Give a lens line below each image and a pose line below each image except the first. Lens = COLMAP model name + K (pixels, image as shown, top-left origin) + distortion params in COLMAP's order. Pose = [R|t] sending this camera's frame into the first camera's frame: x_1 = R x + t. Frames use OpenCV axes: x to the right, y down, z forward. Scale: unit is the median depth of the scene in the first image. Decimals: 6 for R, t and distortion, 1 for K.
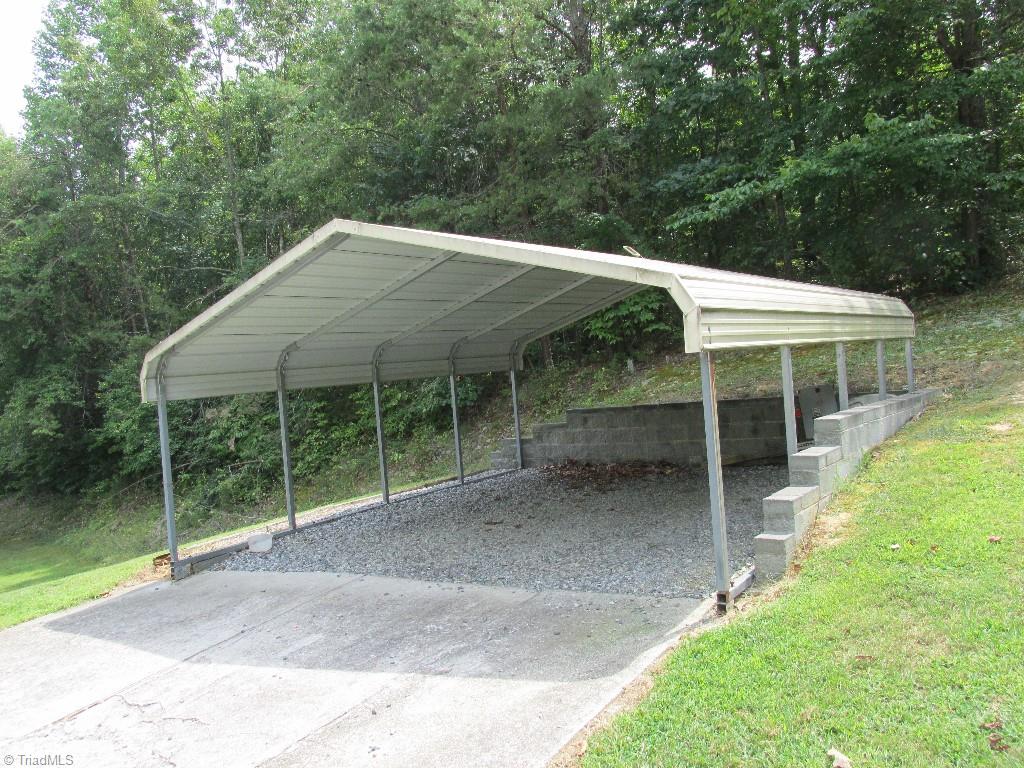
lens RADIAL K [[853.7, 0, 508.9], [0, 853.7, 375.3], [0, 0, 1]] dist [-0.029922, 0.004854]
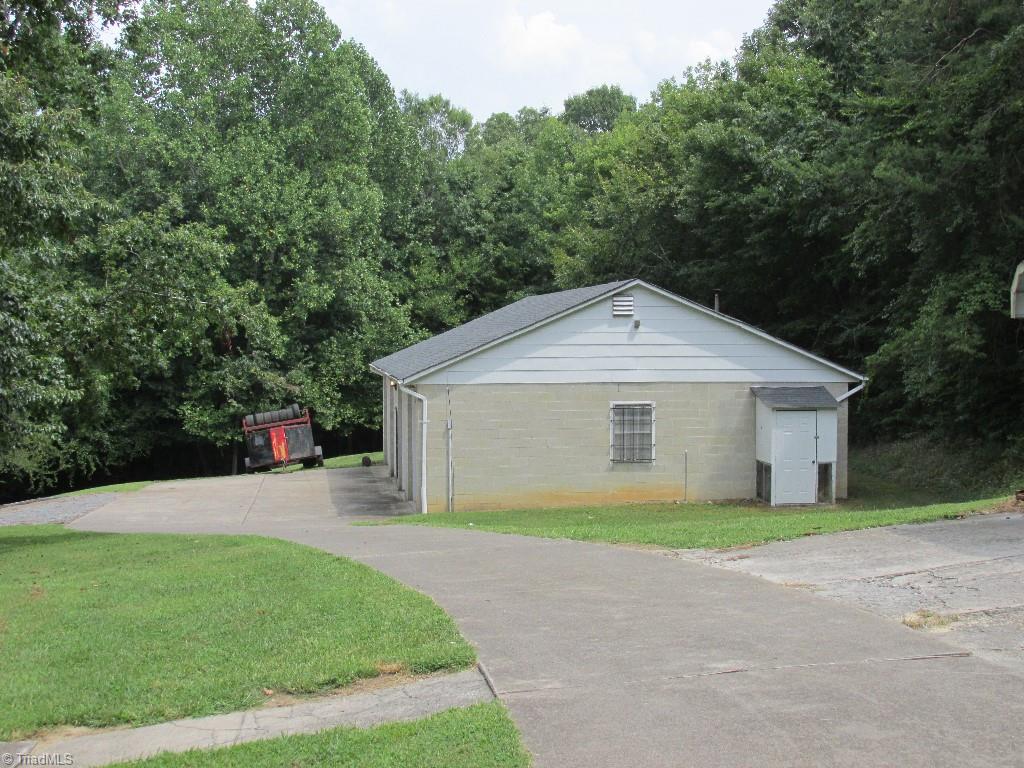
lens RADIAL K [[1522.9, 0, 511.8], [0, 1522.9, 382.8], [0, 0, 1]] dist [-0.058071, 0.000000]
pose [[0.682208, 0.102936, -0.723876, 0.127838], [-0.048830, 0.994244, 0.095363, -0.008805], [0.729526, -0.029711, 0.683307, -0.168851]]
